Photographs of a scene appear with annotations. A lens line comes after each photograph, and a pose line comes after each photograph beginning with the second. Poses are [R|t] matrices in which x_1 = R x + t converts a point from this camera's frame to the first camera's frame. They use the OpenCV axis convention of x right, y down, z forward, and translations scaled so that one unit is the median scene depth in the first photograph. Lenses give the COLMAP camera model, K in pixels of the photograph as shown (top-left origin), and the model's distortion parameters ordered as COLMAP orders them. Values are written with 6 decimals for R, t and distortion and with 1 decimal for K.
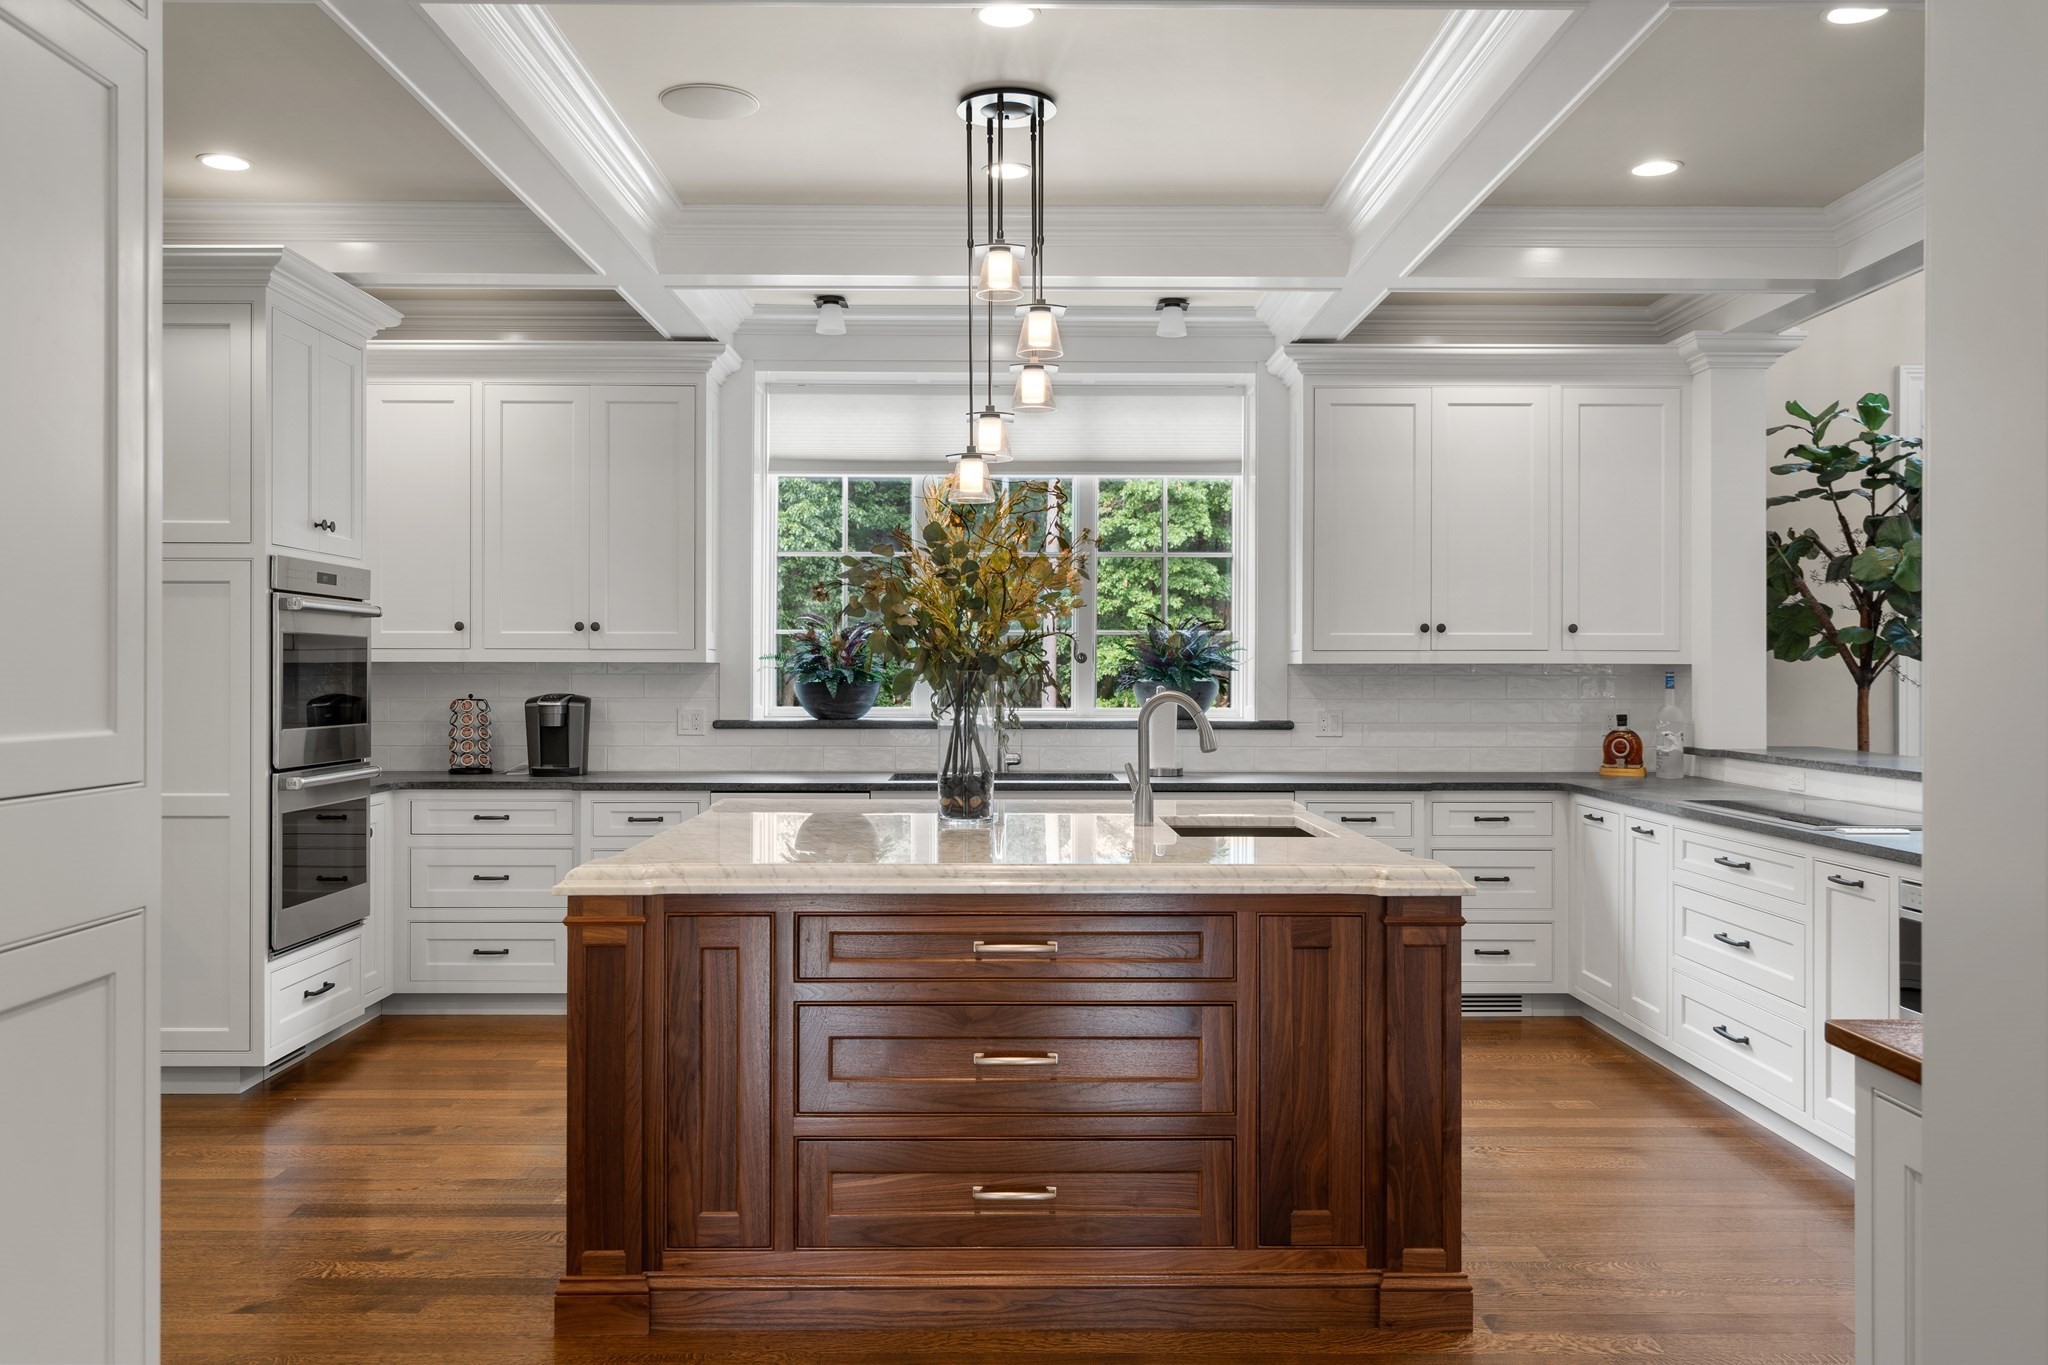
lens RADIAL K [[1656.7, 0, 1015.3], [0, 1656.7, 680.7], [0, 0, 1]] dist [-0.002259, -0.000321]
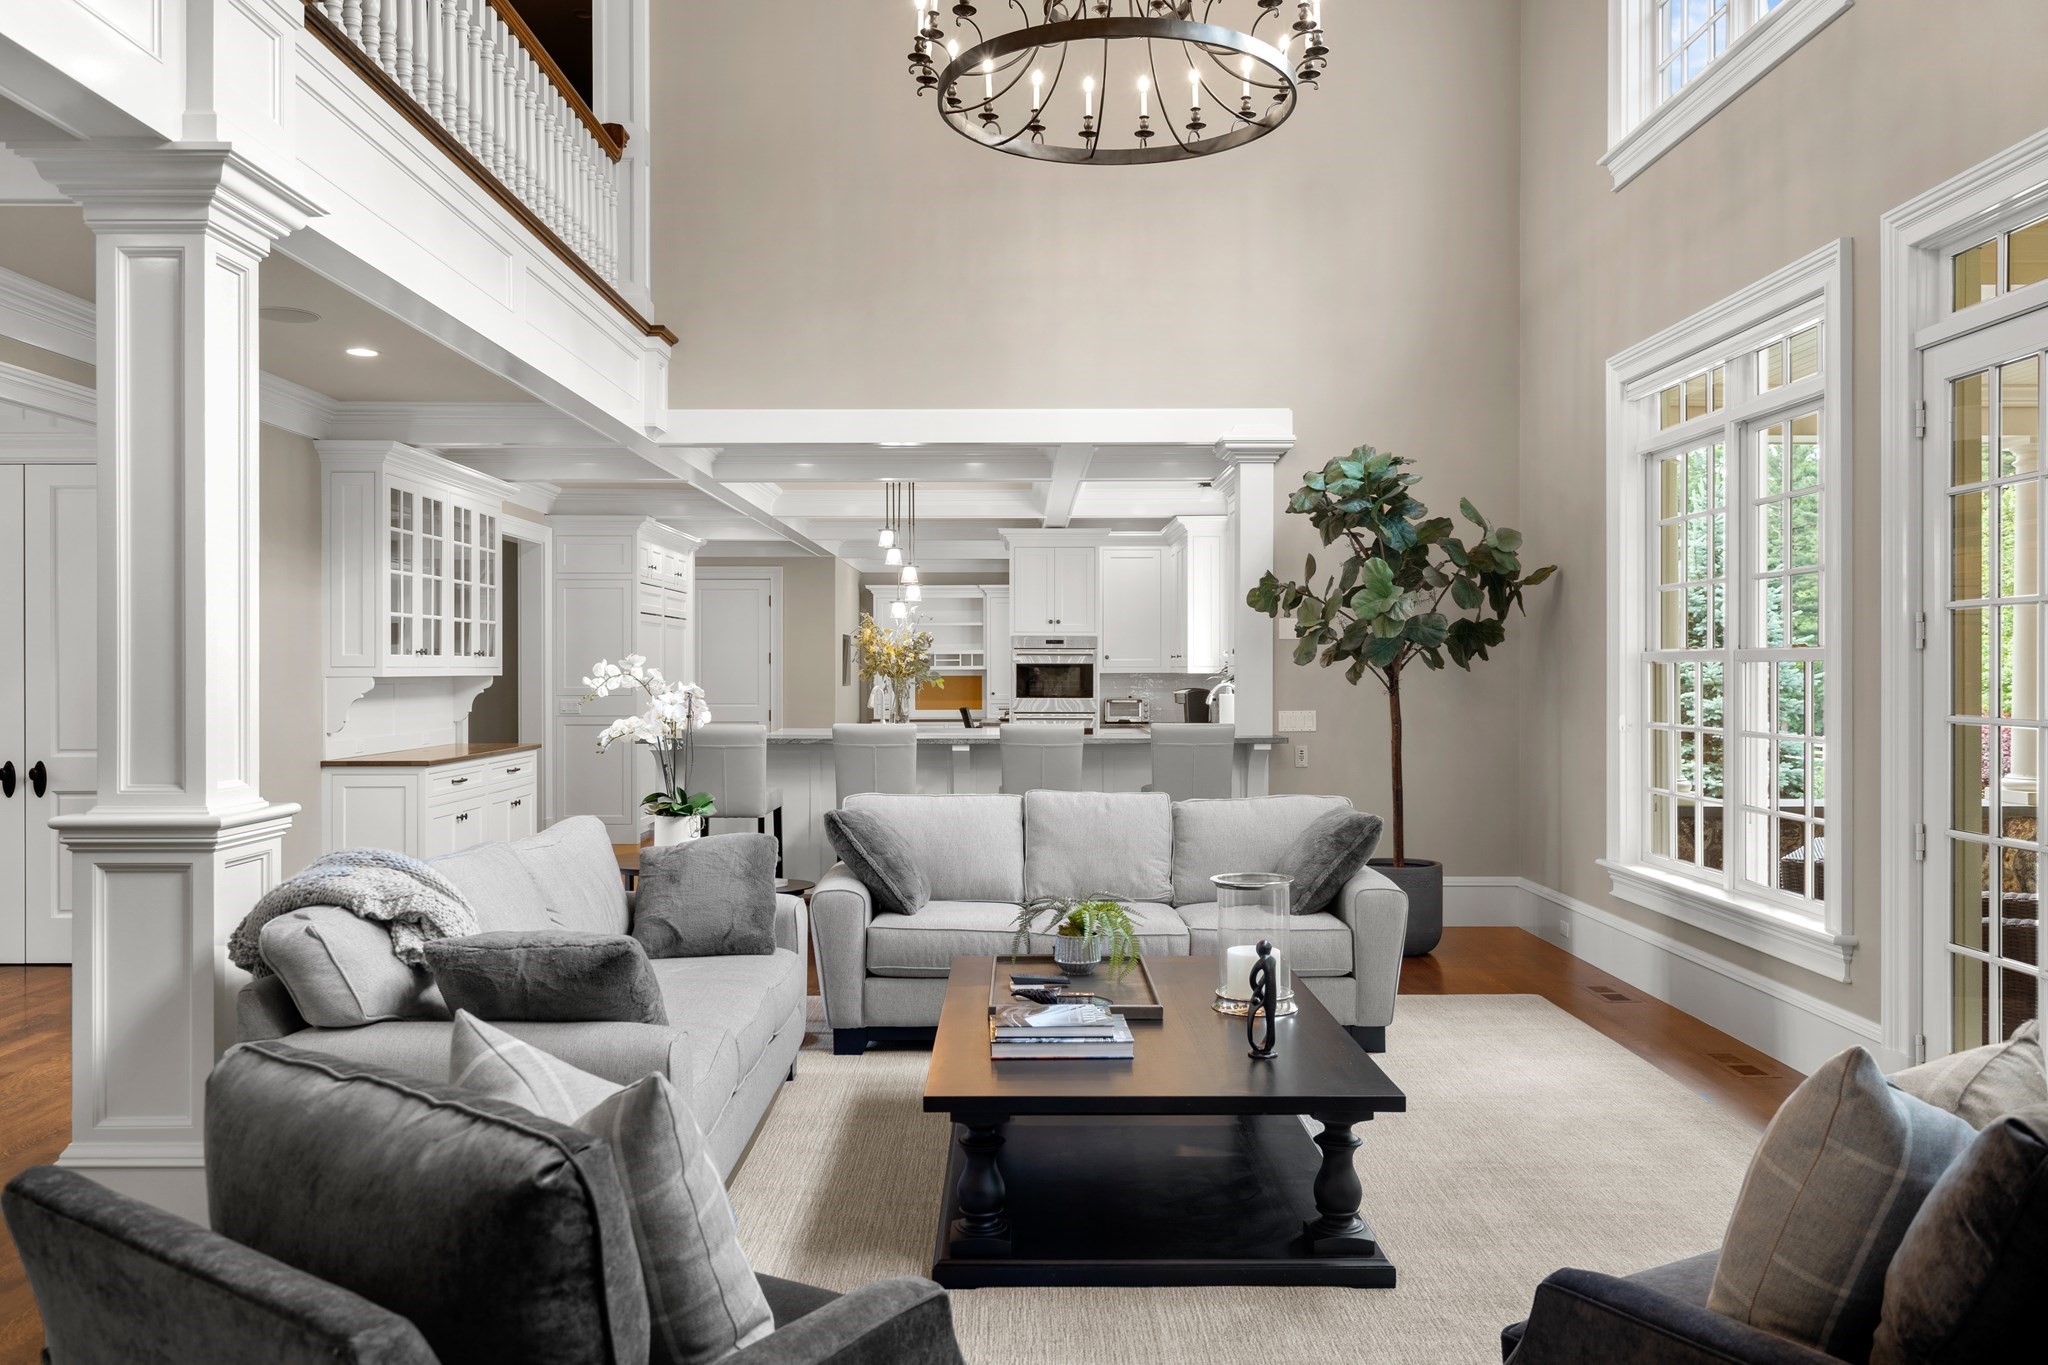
lens RADIAL K [[1551.1, 0, 1041.4], [0, 1551.1, 673.9], [0, 0, 1]] dist [0.024592, -0.024294]
pose [[0.017431, -0.000189, -0.999848, 1.650214], [-0.002567, 0.999997, -0.000234, -0.008713], [0.999845, 0.002570, 0.017431, 0.760001]]
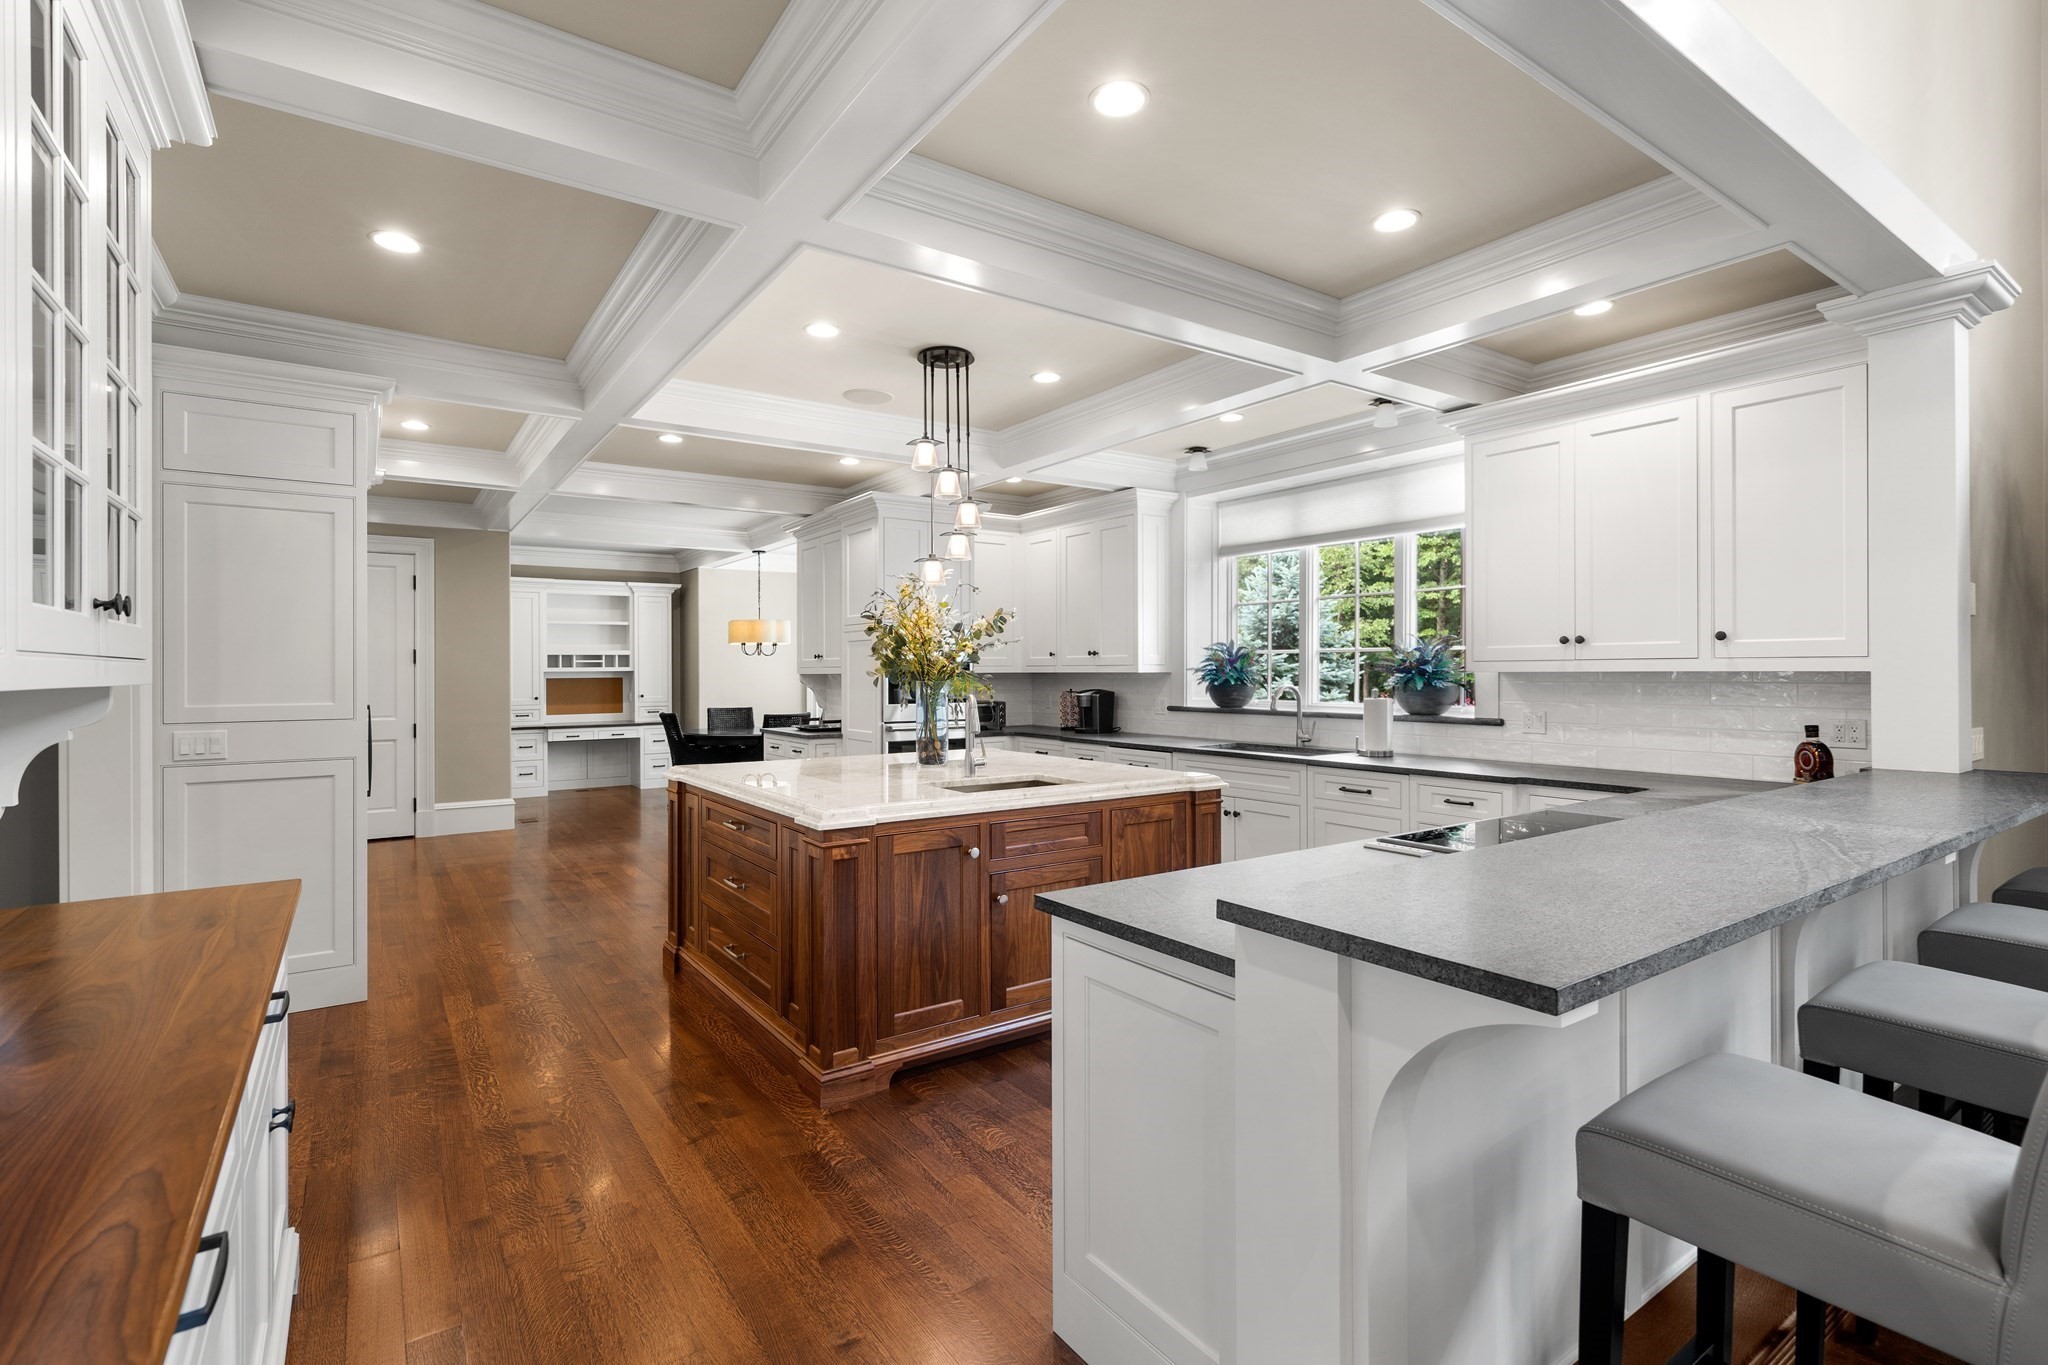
lens RADIAL K [[934.9, 0, 1026.4], [0, 934.9, 670.7], [0, 0, 1]] dist [0.001256, -0.000687]
pose [[0.571521, -0.004696, -0.820574, 0.535741], [0.002467, 0.999989, -0.004005, -0.009030], [0.820584, 0.000265, 0.571526, 0.327238]]
